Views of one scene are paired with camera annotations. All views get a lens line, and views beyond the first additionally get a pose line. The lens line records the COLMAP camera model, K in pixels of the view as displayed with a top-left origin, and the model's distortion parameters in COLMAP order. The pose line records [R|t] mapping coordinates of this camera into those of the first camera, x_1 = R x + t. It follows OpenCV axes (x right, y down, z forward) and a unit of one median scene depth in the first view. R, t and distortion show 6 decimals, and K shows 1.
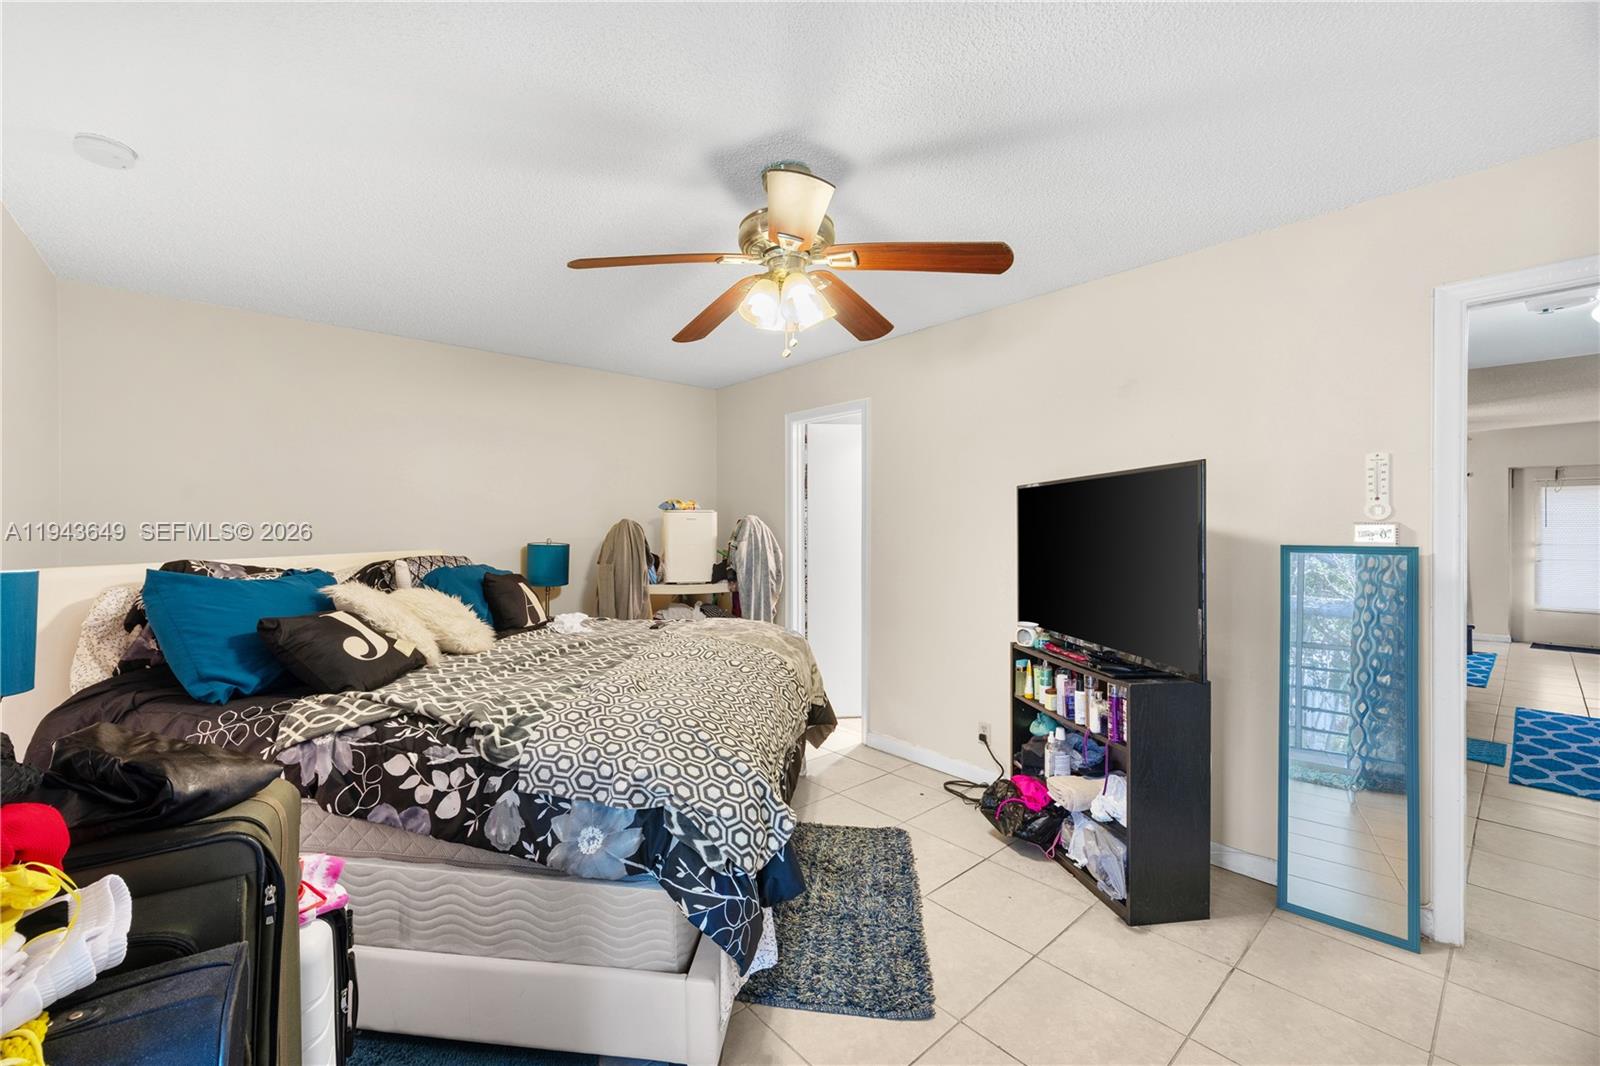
lens RADIAL K [[621.1, 0, 785.5], [0, 621.1, 524.3], [0, 0, 1]] dist [-0.002660, 0.001205]
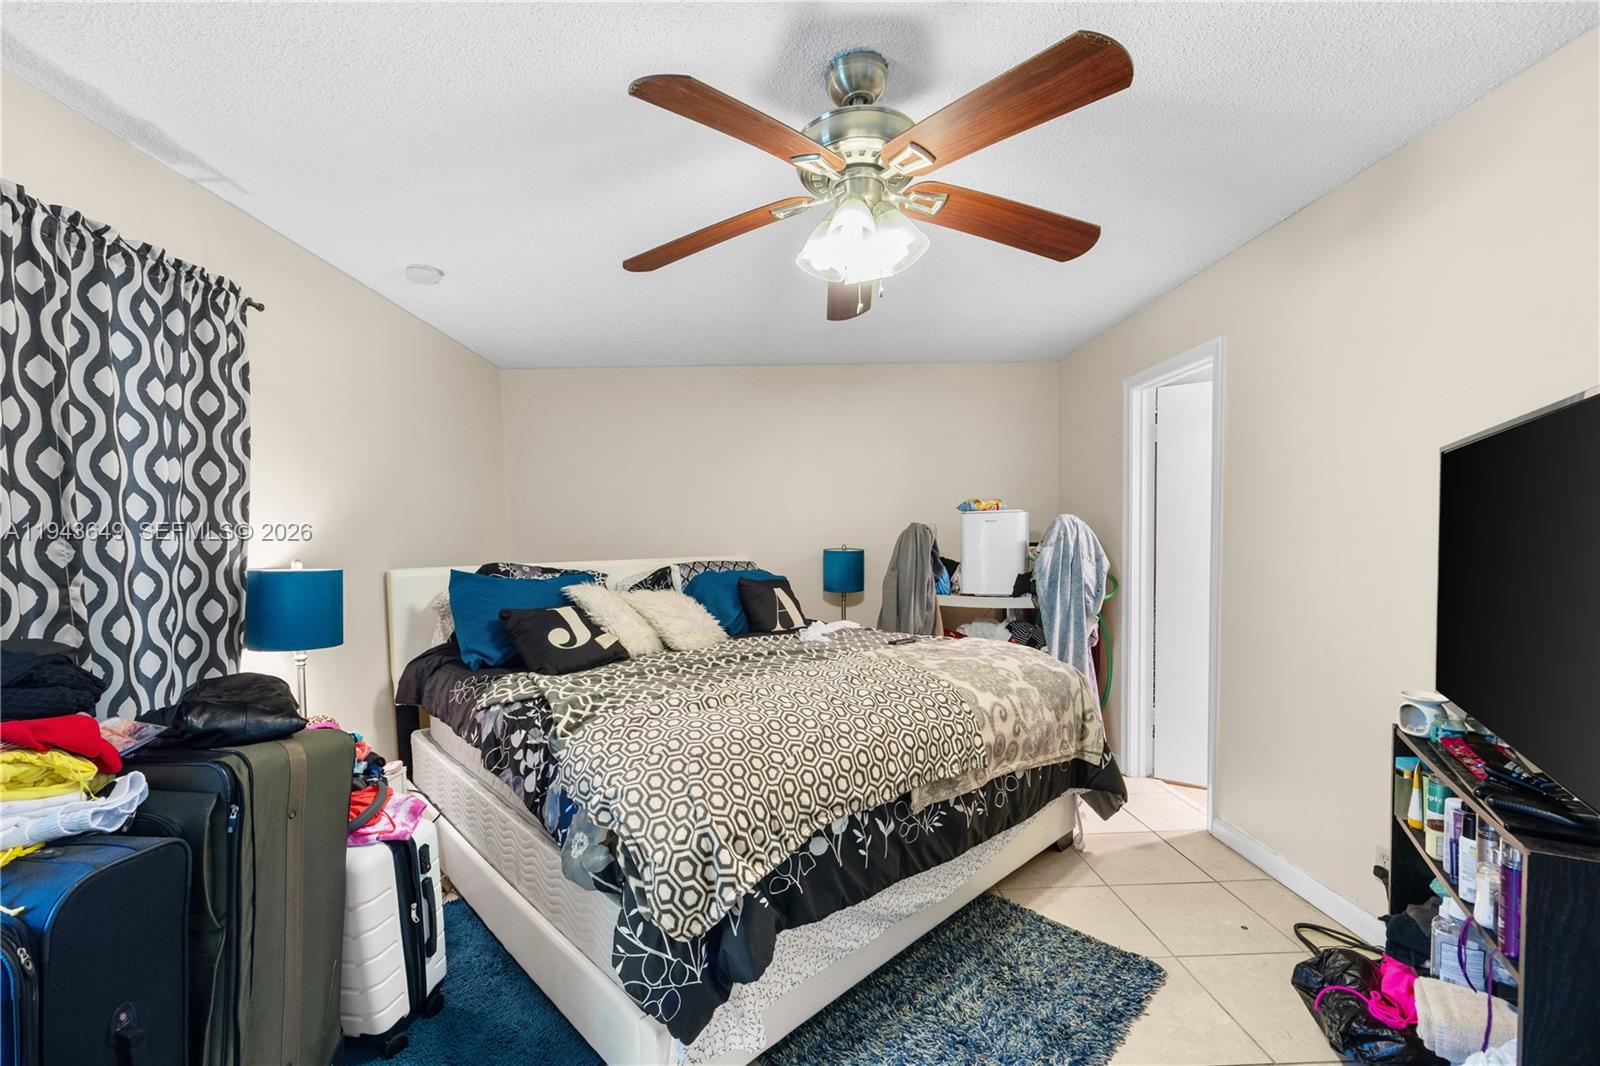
lens RADIAL K [[646.3, 0, 778.7], [0, 646.3, 557.8], [0, 0, 1]] dist [-0.003171, 0.000861]
pose [[0.785029, 0.009004, -0.619393, 0.410873], [0.020095, 0.998998, 0.039991, 0.001056], [0.619133, -0.043841, 0.784062, 0.269580]]
